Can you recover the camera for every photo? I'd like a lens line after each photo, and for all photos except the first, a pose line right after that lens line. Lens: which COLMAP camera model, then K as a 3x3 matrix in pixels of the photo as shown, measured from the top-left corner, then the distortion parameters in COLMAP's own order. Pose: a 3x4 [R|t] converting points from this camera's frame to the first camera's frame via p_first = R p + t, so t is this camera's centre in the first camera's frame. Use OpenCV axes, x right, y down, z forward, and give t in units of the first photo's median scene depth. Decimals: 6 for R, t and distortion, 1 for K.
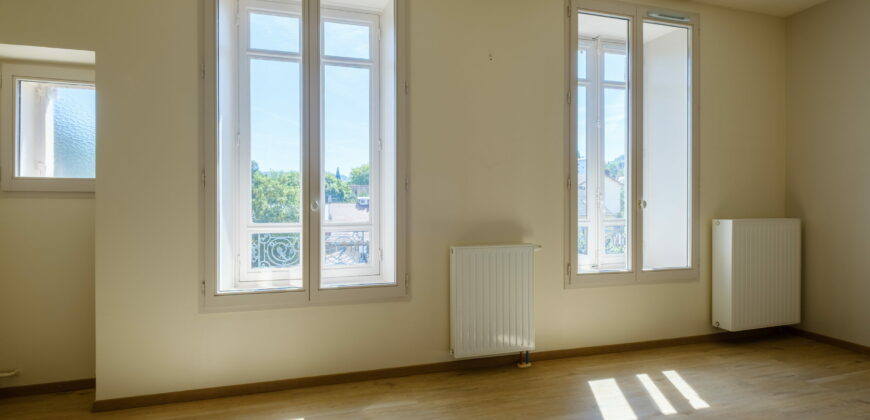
lens RADIAL K [[383.9, 0, 415.7], [0, 383.9, 209.8], [0, 0, 1]] dist [0.006640, -0.005680]
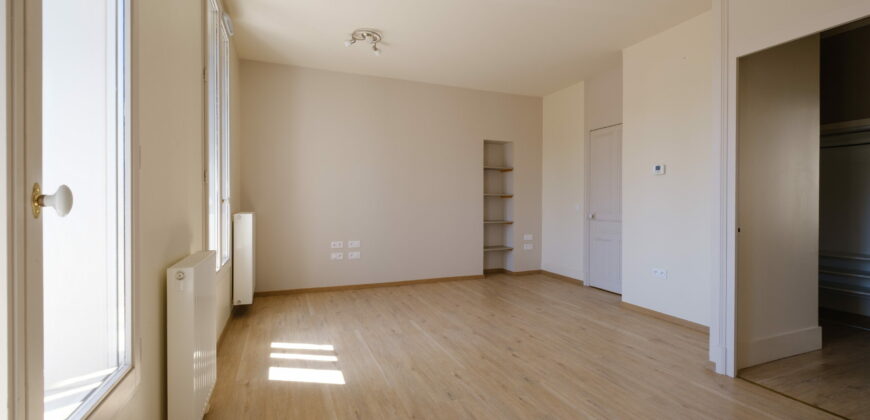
lens RADIAL K [[383.9, 0, 438.1], [0, 383.9, 209.2], [0, 0, 1]] dist [0.006640, -0.005680]
pose [[-0.154602, -0.021832, 0.987736, -0.596794], [0.002497, 0.999744, 0.022488, -0.021310], [-0.987974, 0.005943, -0.154508, 0.702271]]
